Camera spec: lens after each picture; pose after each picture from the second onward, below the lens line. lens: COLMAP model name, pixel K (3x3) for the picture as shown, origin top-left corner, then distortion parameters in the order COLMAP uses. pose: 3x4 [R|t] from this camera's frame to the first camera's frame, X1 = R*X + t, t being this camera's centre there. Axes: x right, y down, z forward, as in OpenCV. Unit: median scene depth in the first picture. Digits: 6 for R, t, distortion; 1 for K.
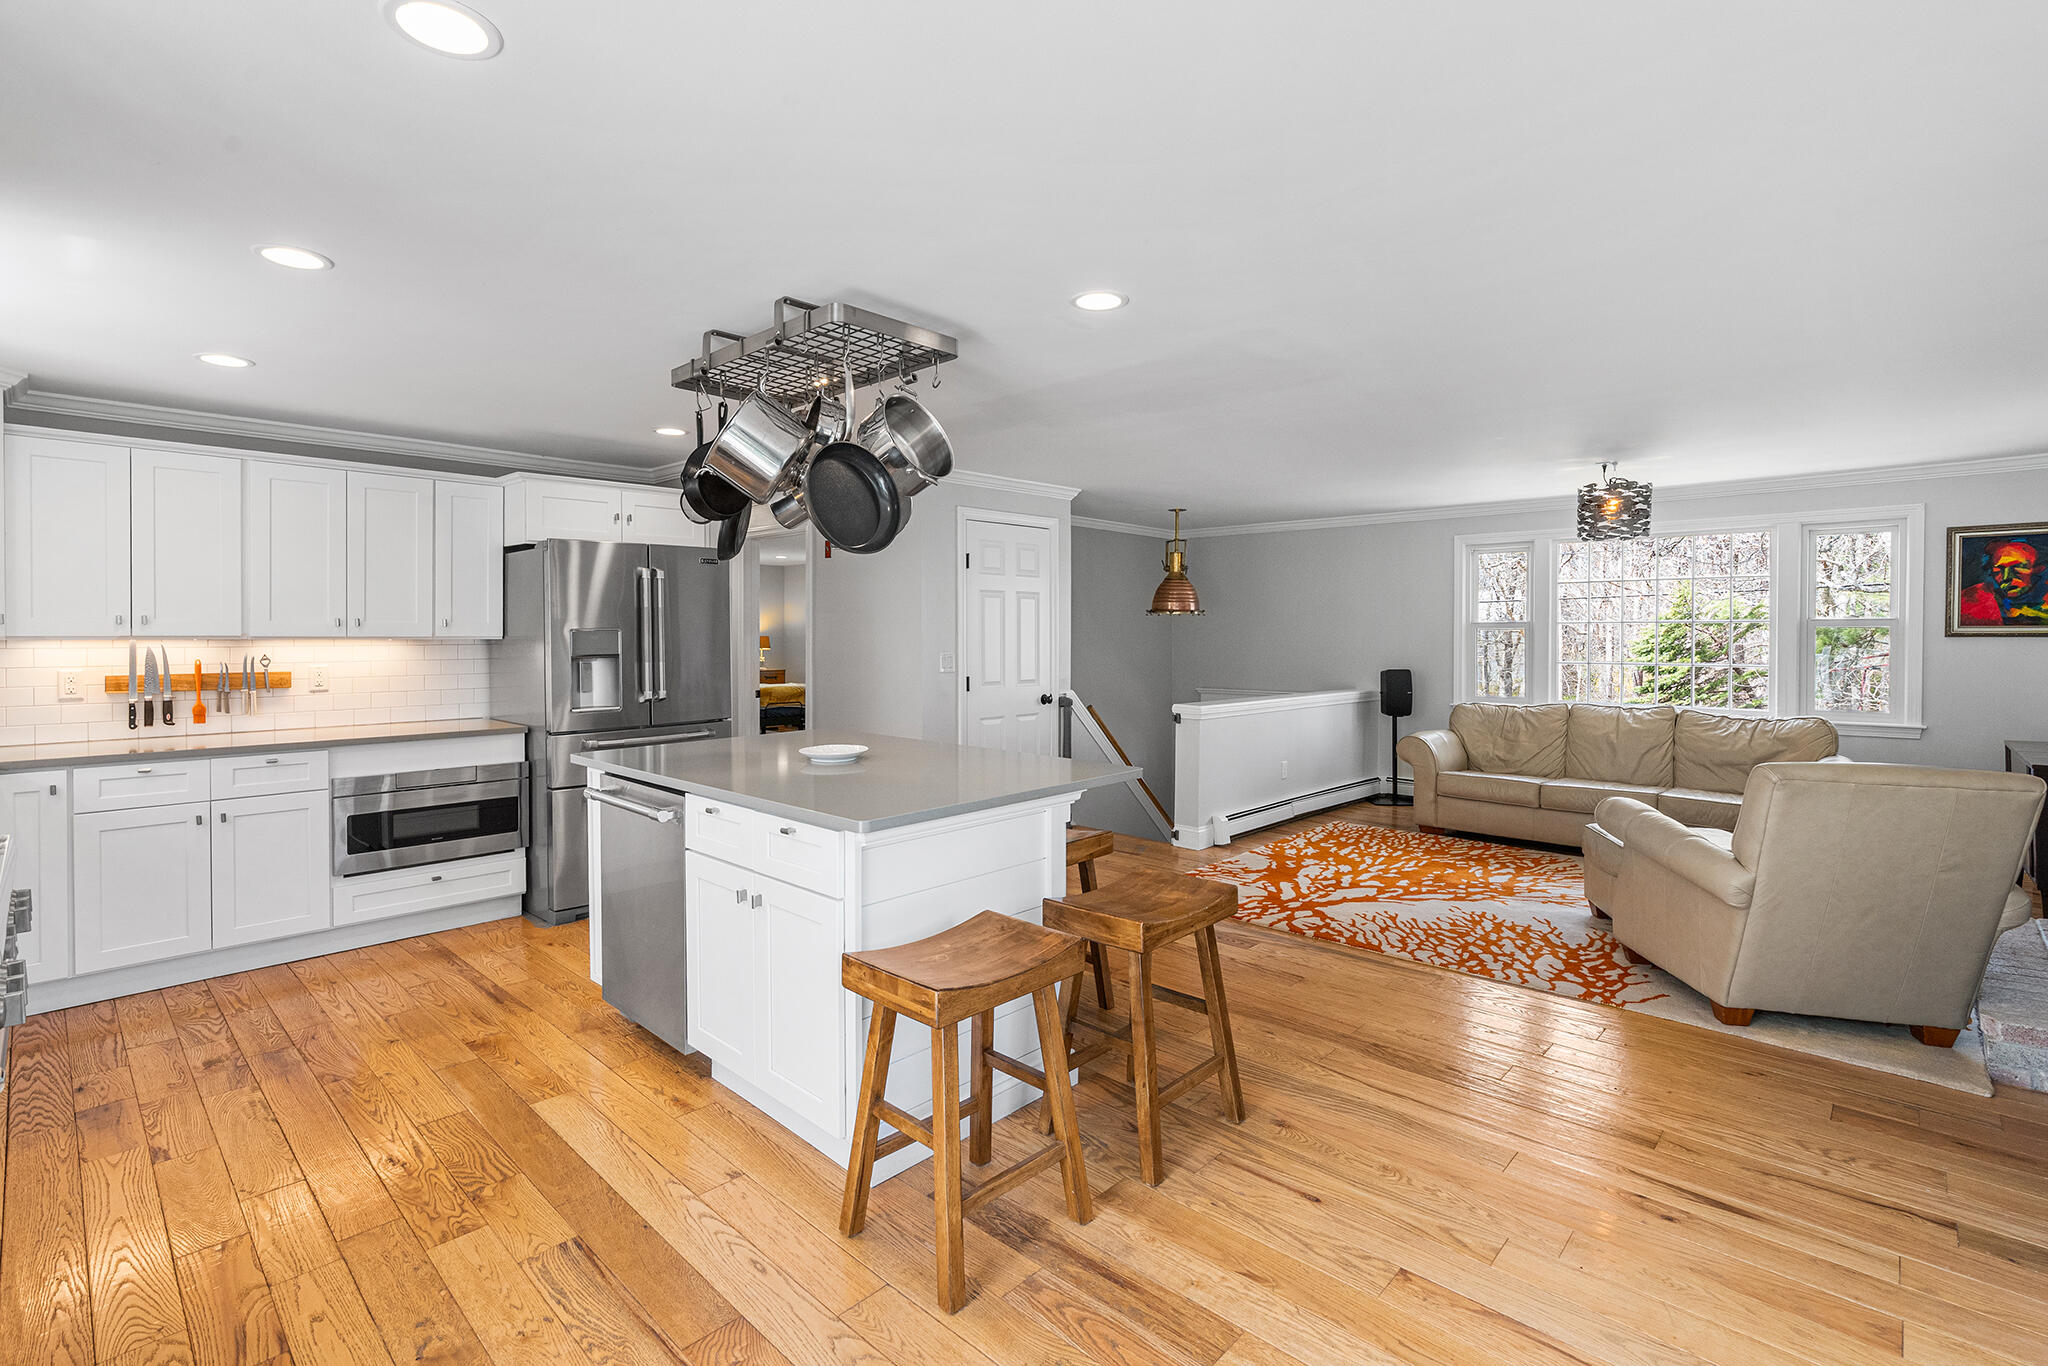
lens RADIAL K [[936.4, 0, 1014.9], [0, 936.4, 639.1], [0, 0, 1]] dist [-0.013190, 0.000118]
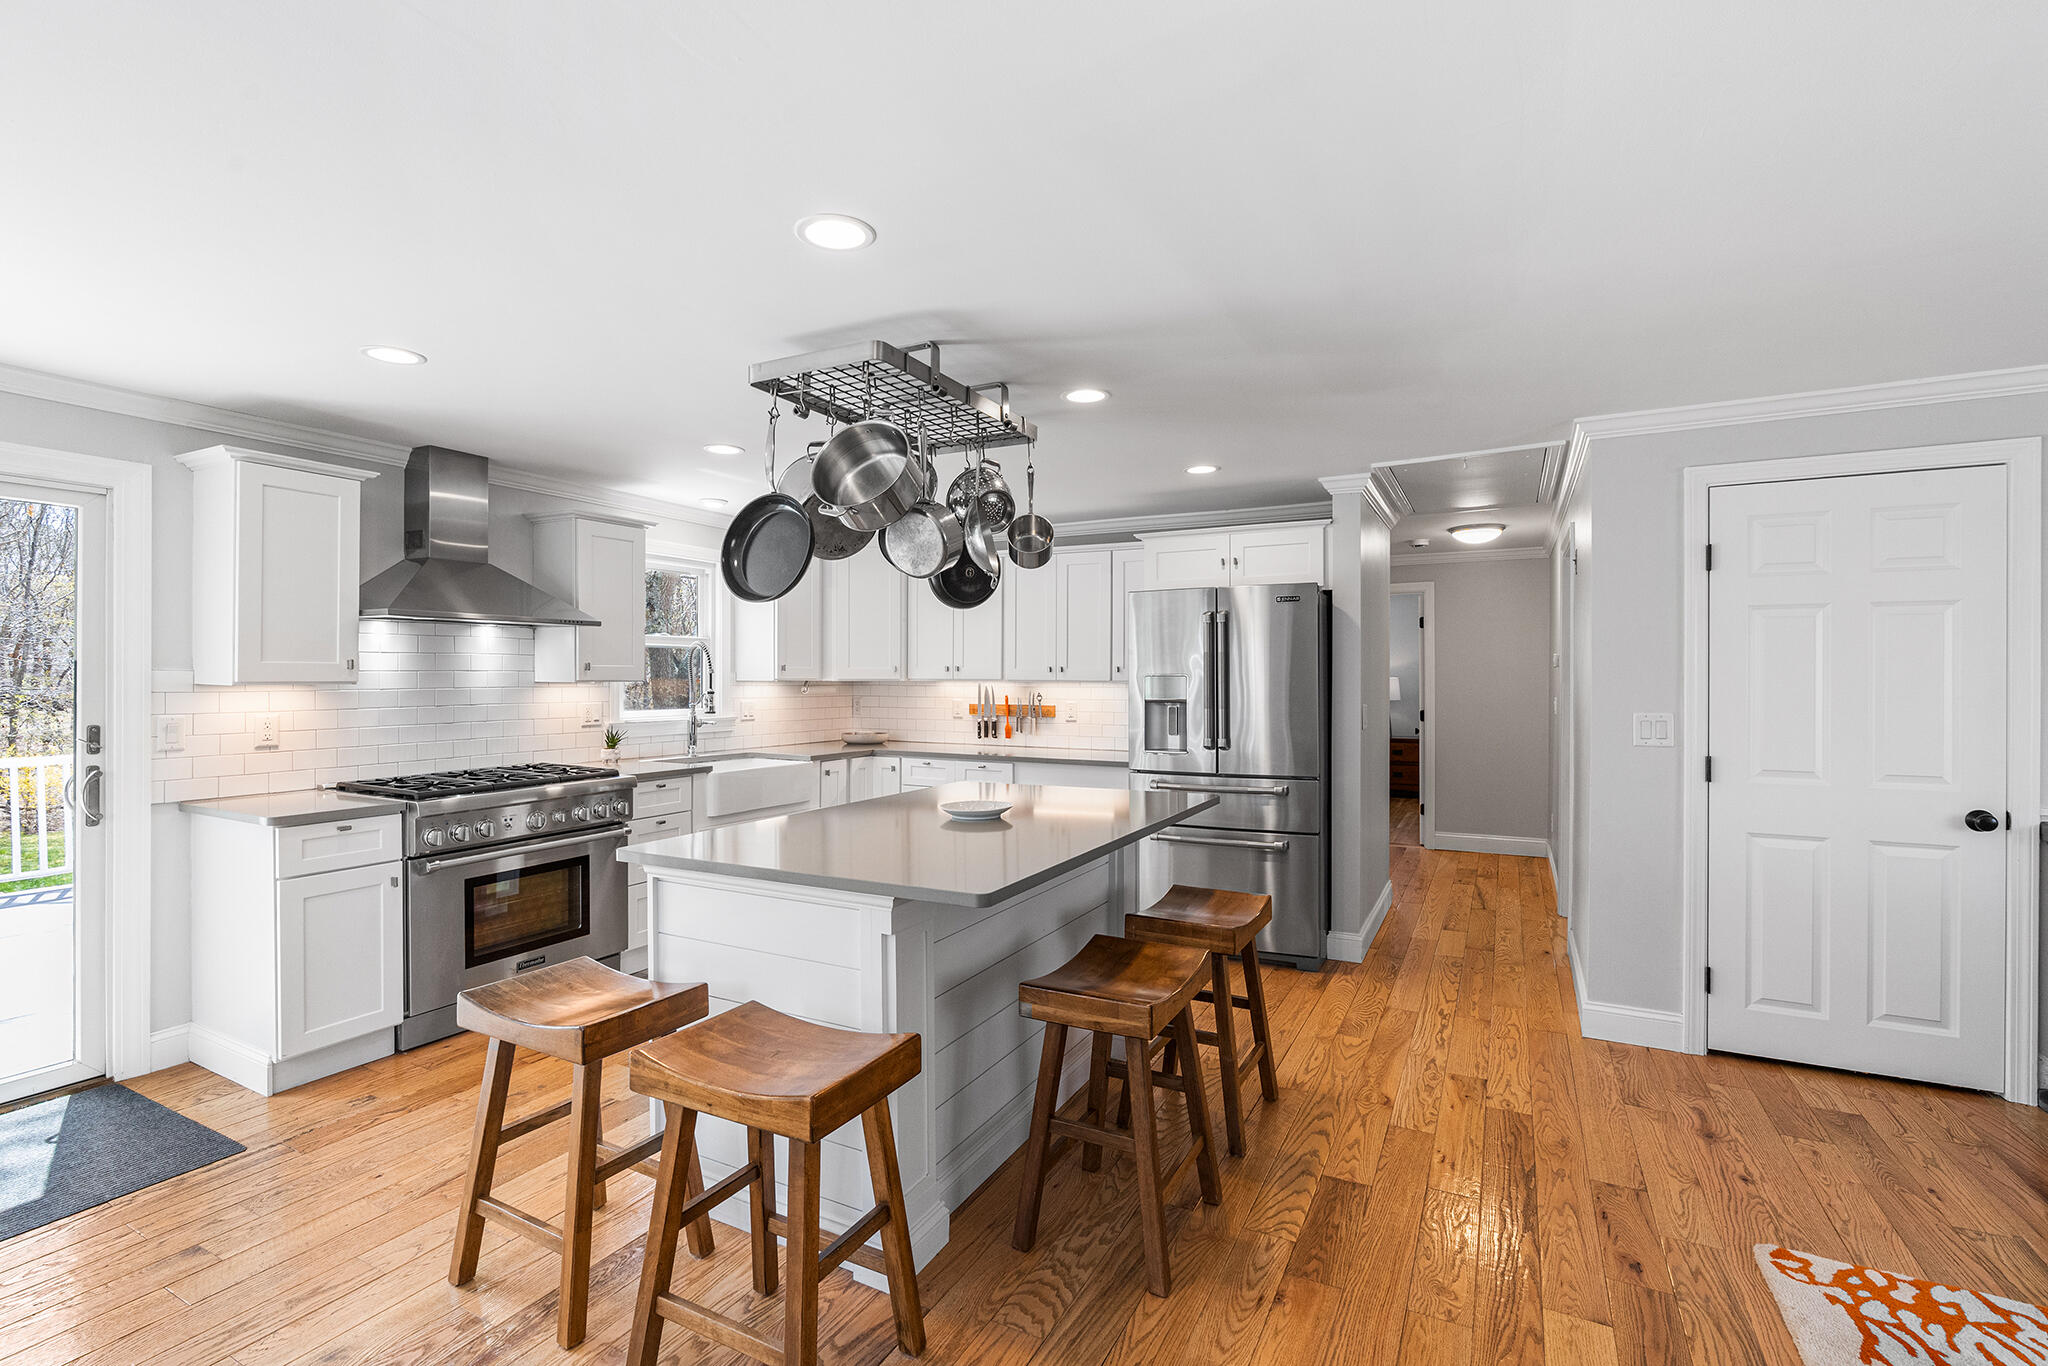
lens RADIAL K [[924.3, 0, 1021.3], [0, 924.3, 673.8], [0, 0, 1]] dist [-0.002862, 0.000115]
pose [[0.275322, -0.000590, -0.961352, 0.543865], [-0.009737, 0.999947, -0.003402, -0.006841], [0.961303, 0.010297, 0.275301, 0.614780]]
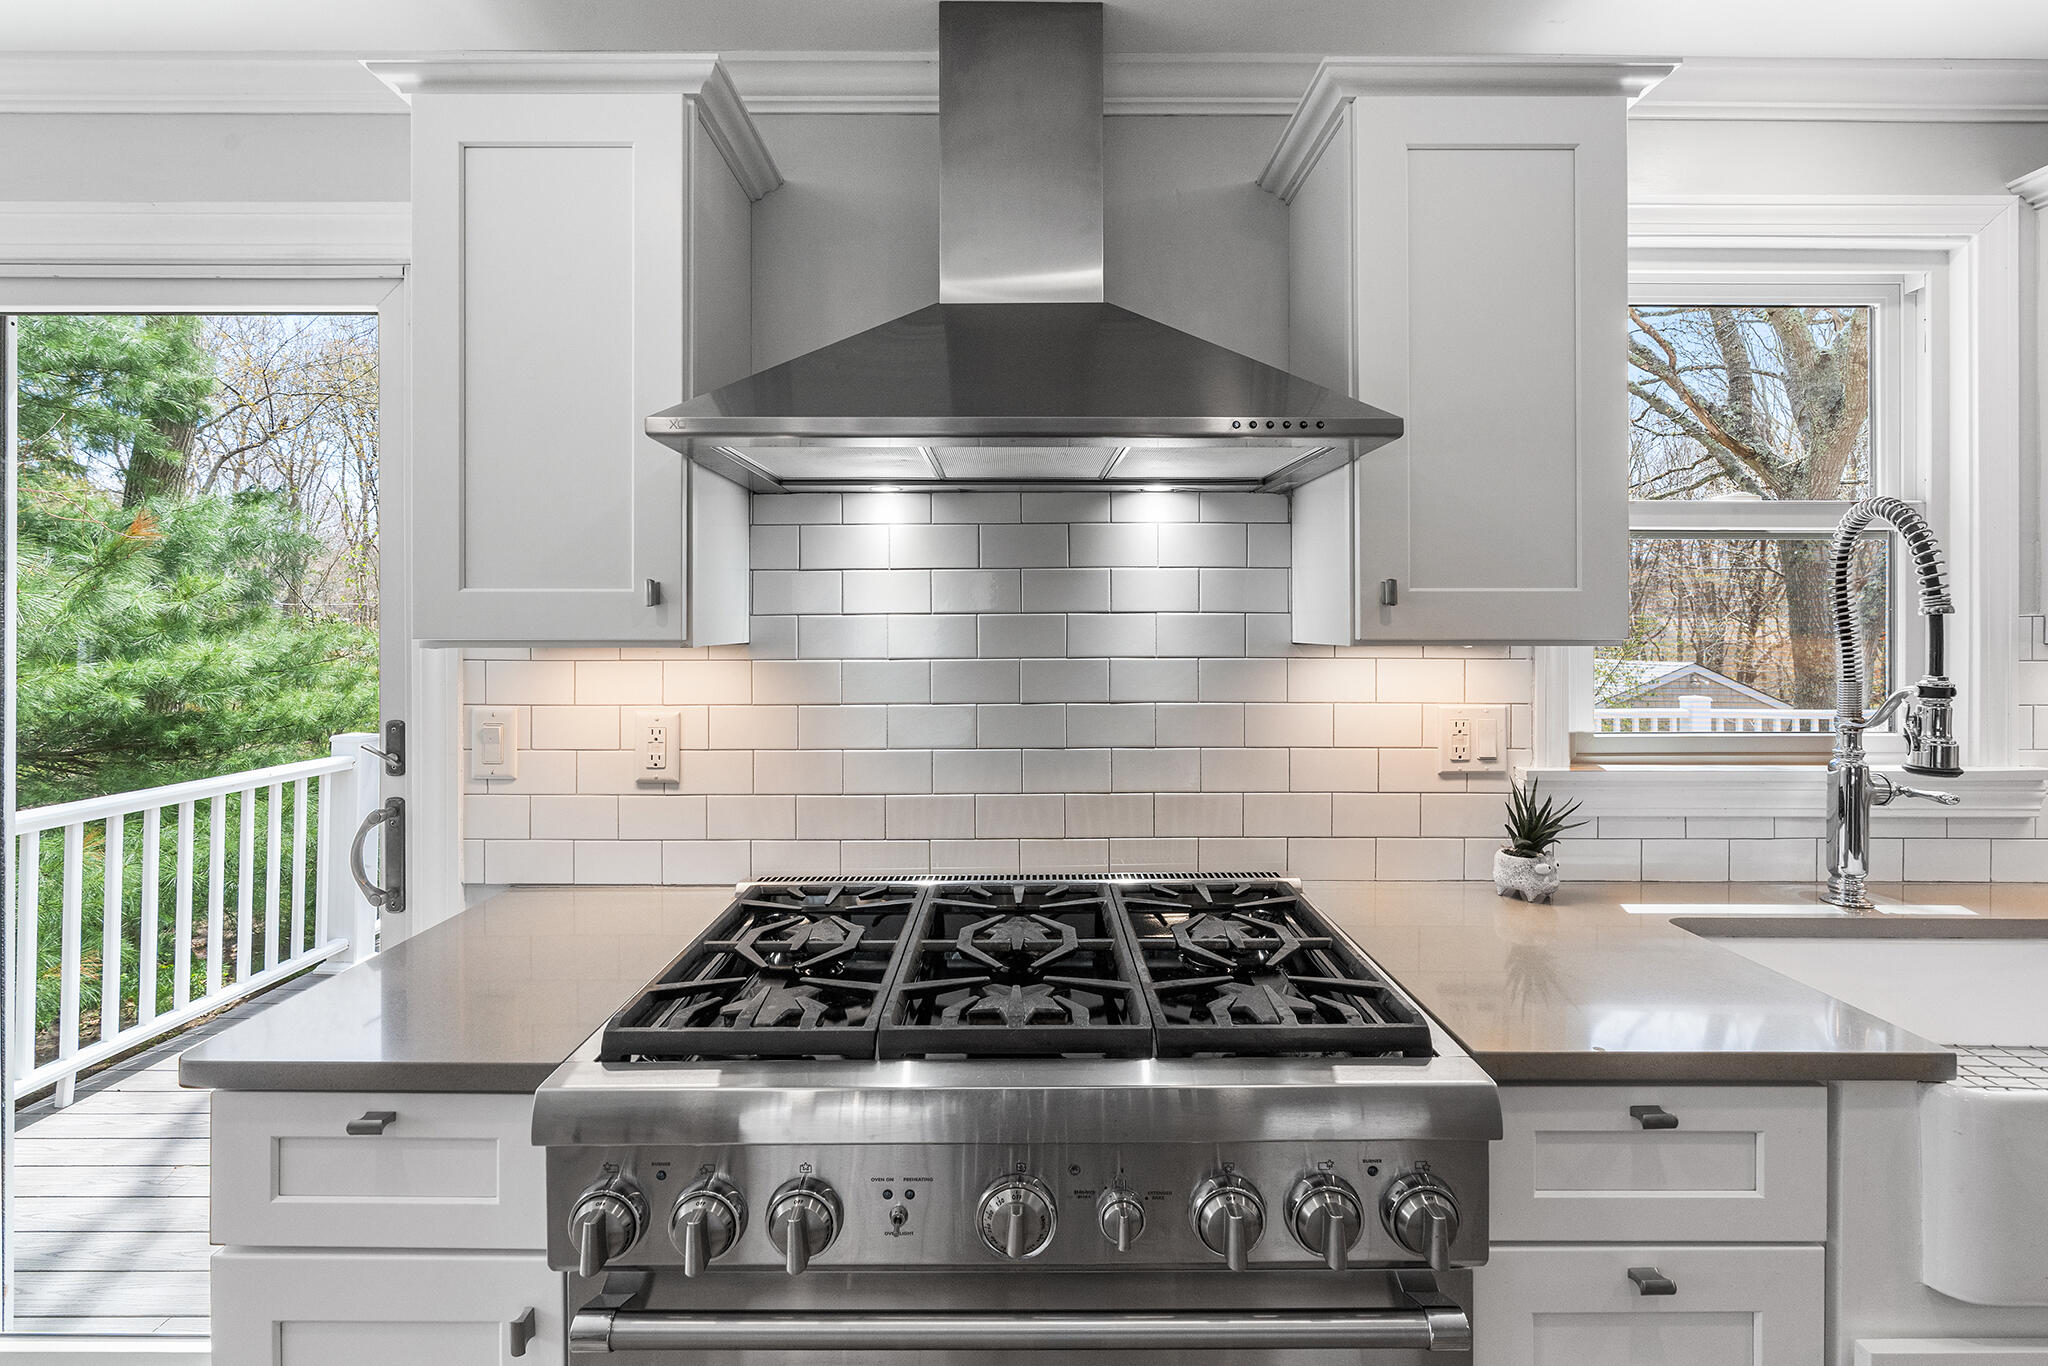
lens RADIAL K [[935.8, 0, 1025.8], [0, 935.8, 627.8], [0, 0, 1]] dist [-0.003669, 0.000608]
pose [[-0.721191, -0.002914, -0.692730, -0.308249], [-0.005245, 0.999985, 0.001254, -0.001910], [0.692716, 0.004538, -0.721196, 0.570890]]
